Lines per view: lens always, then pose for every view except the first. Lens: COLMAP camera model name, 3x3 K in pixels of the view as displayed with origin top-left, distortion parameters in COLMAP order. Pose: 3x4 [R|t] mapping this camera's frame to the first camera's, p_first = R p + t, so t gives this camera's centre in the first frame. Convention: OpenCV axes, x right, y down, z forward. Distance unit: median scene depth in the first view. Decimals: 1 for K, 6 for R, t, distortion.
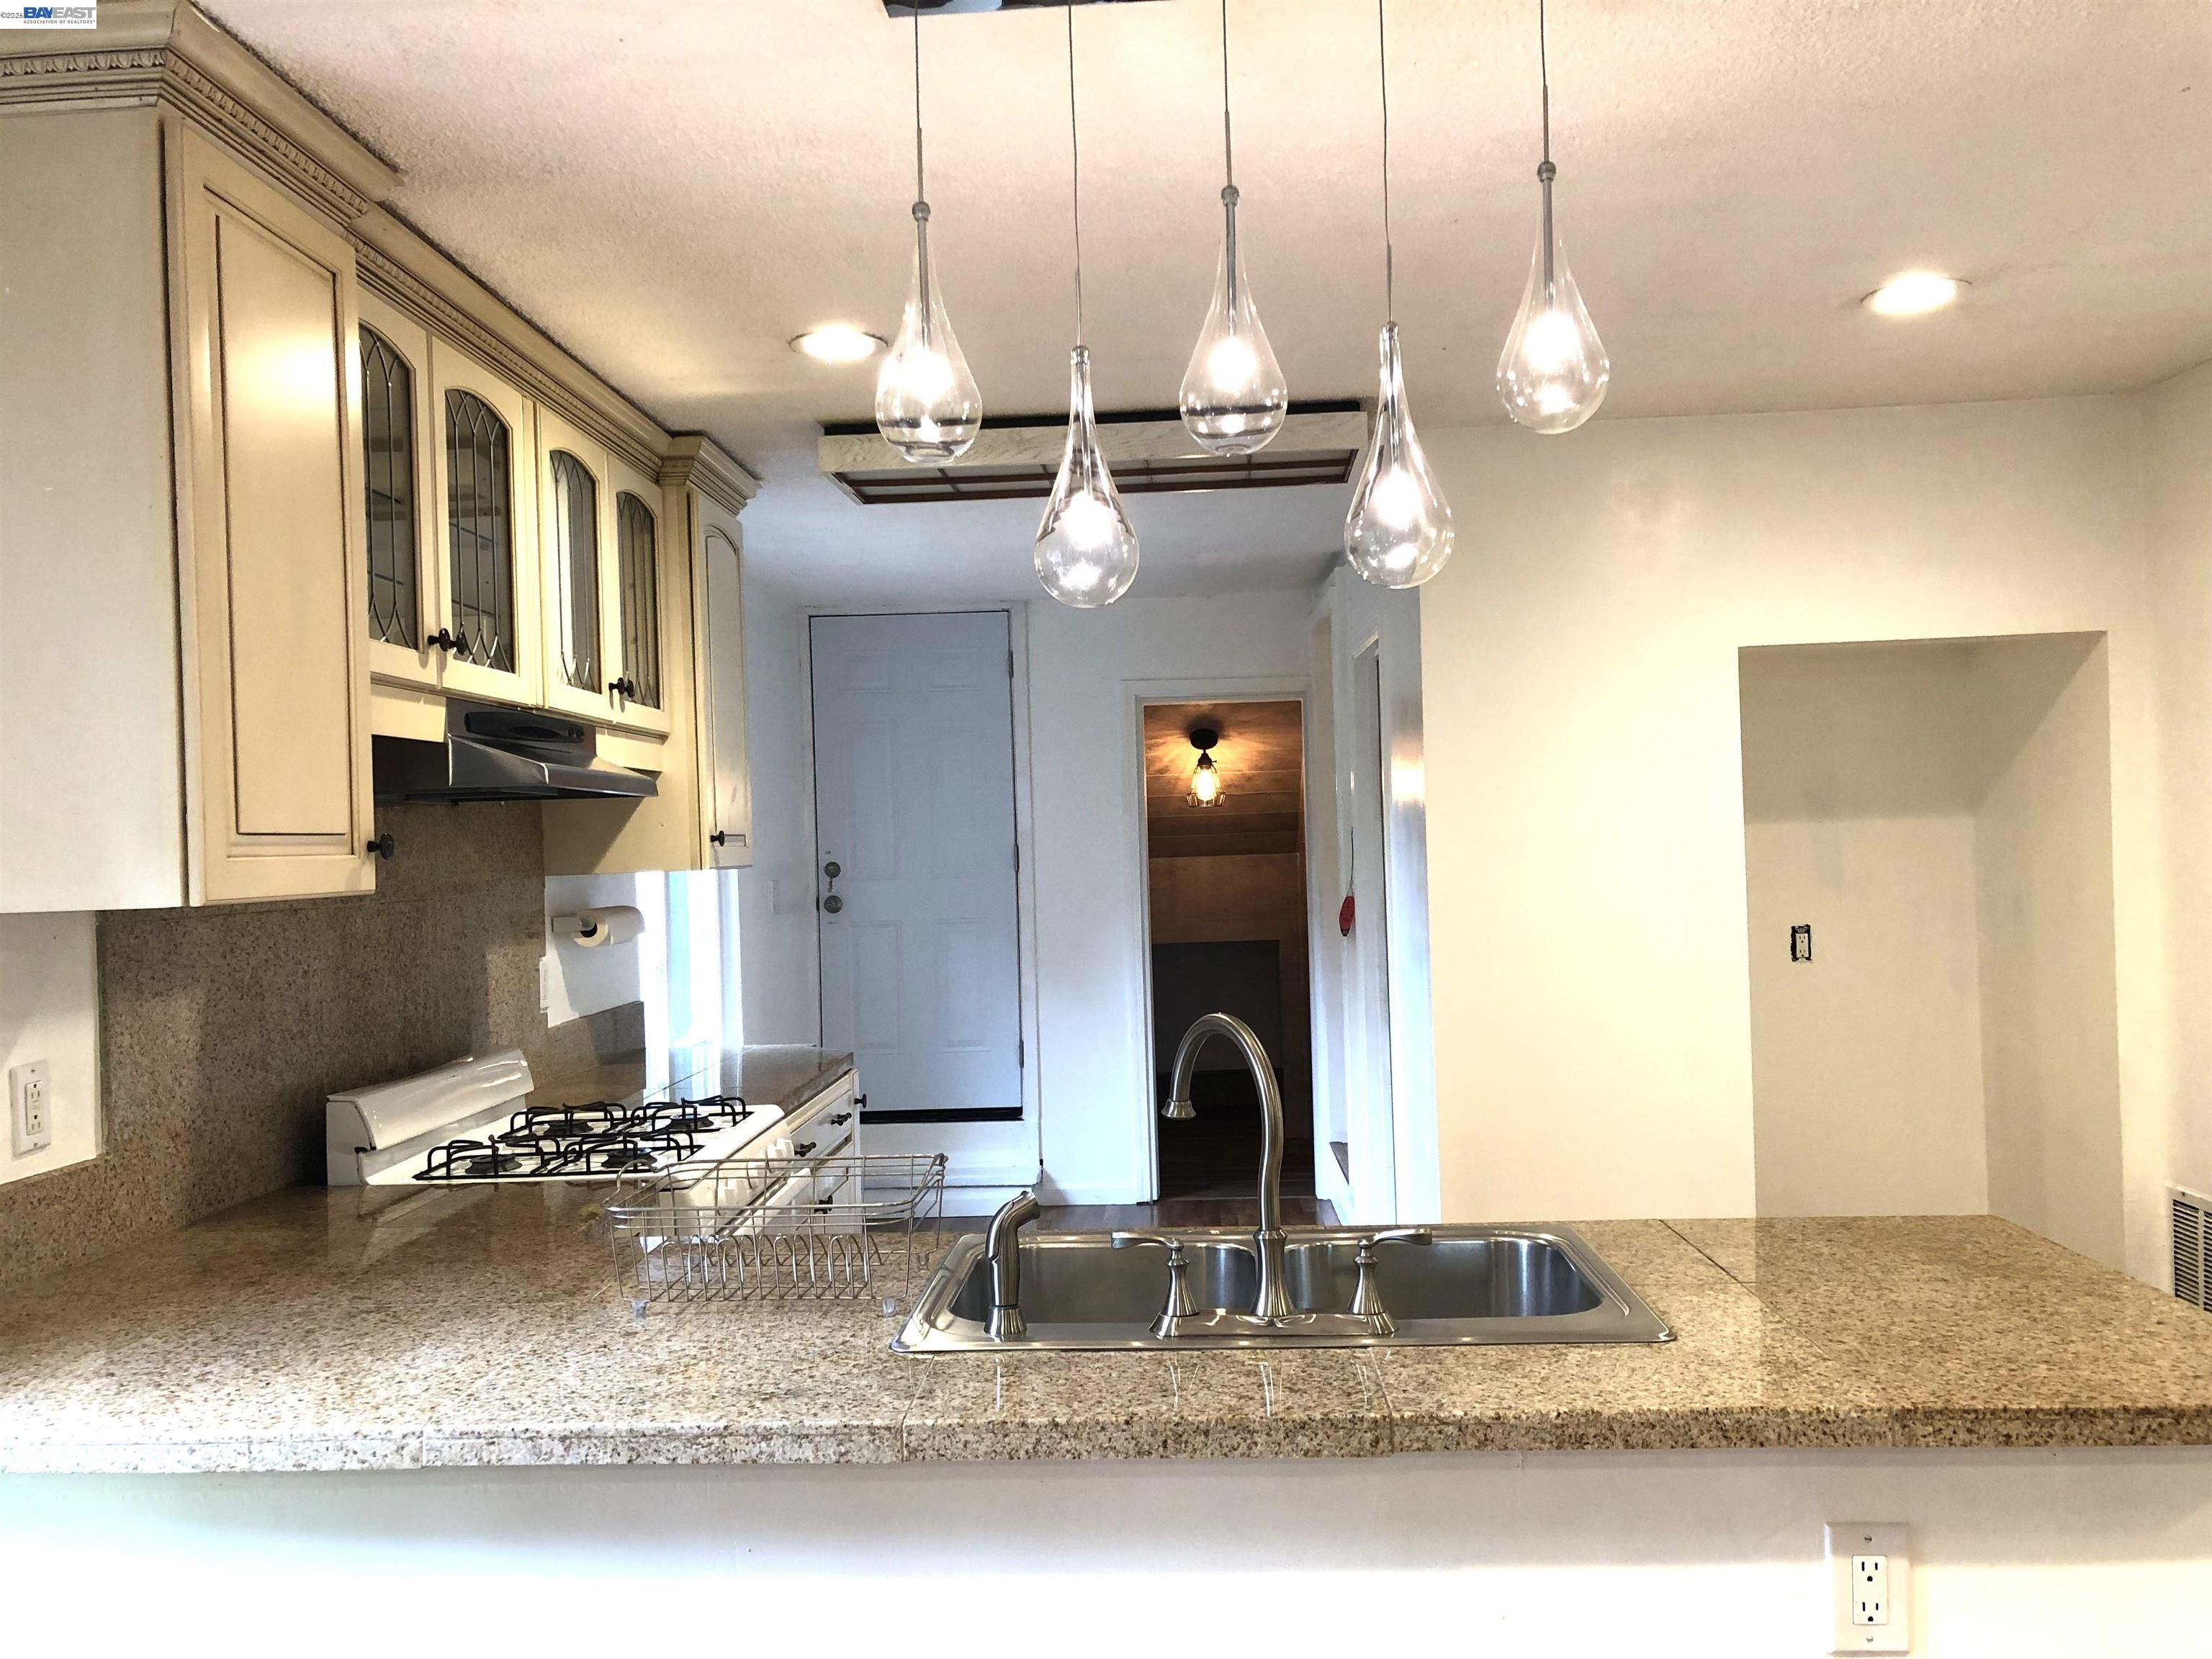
lens RADIAL K [[1797.4, 0, 1106.0], [0, 1797.4, 829.5], [0, 0, 1]] dist [-0.003984, -0.001039]
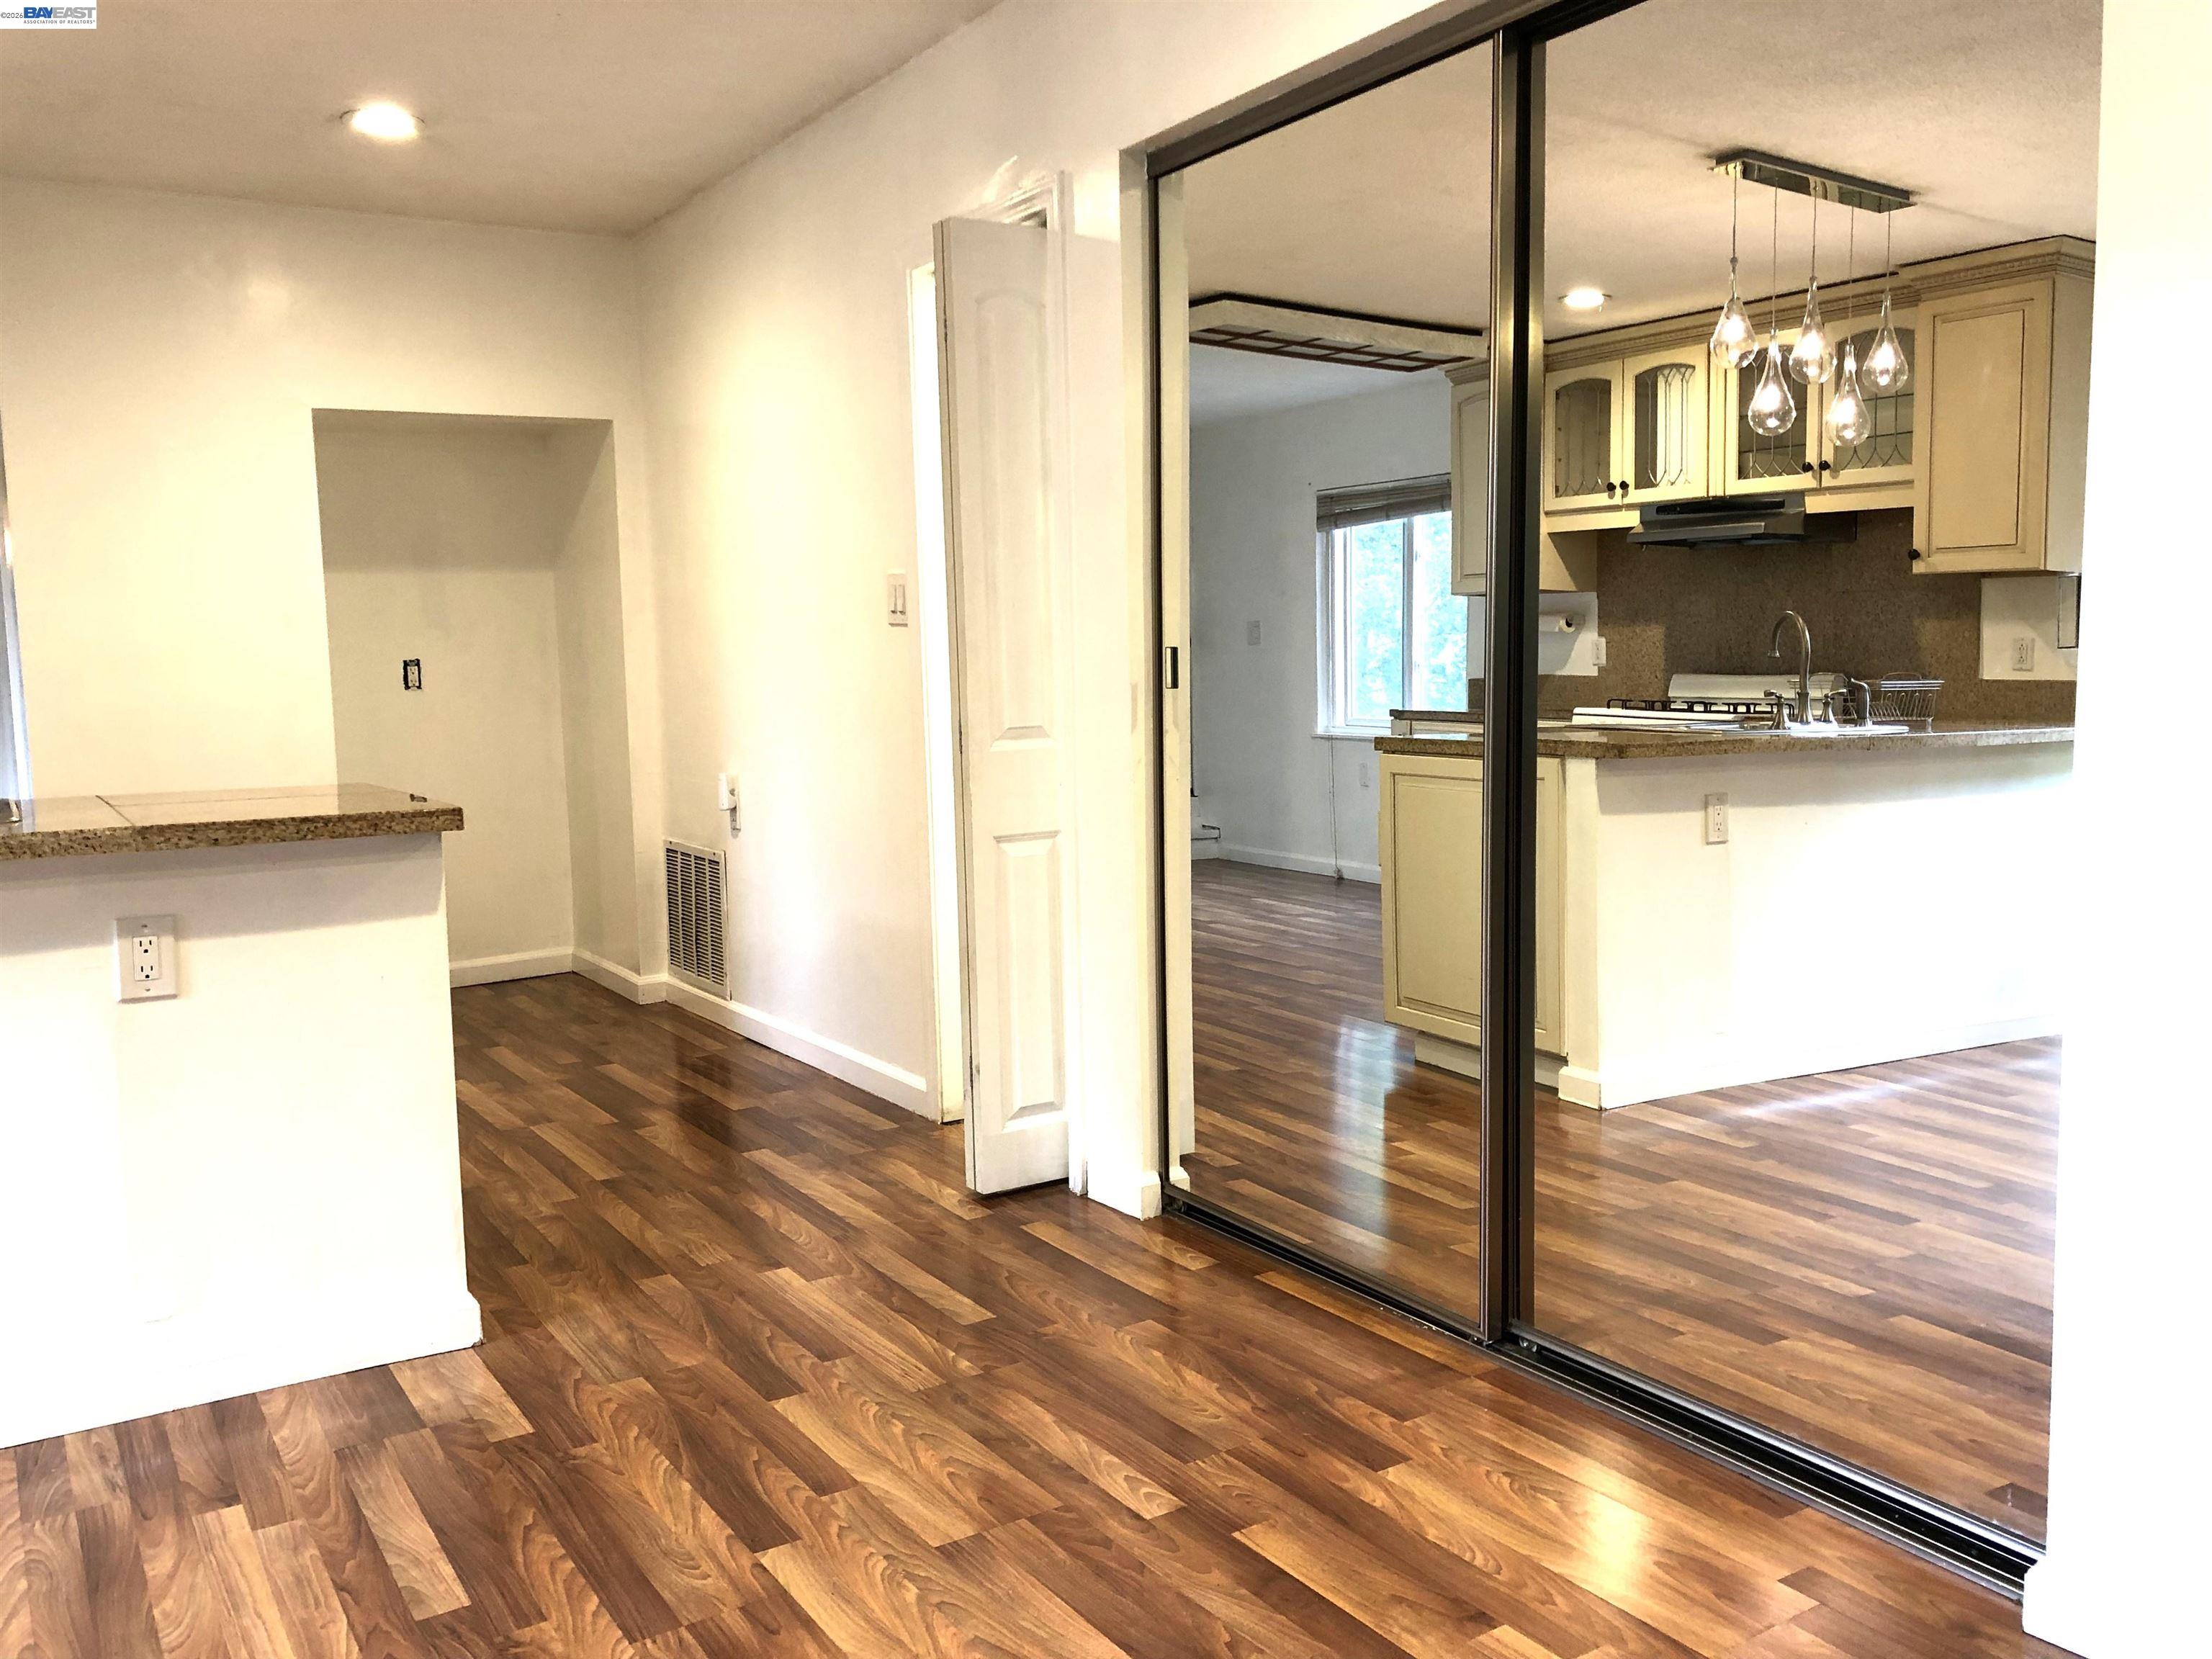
lens RADIAL K [[1773.5, 0, 1106.0], [0, 1773.5, 829.5], [0, 0, 1]] dist [0.003811, 0.001953]
pose [[0.813516, -0.050556, 0.579341, 0.087661], [-0.002864, 0.995854, 0.090925, 0.069237], [-0.581535, -0.075628, 0.809998, -0.285566]]
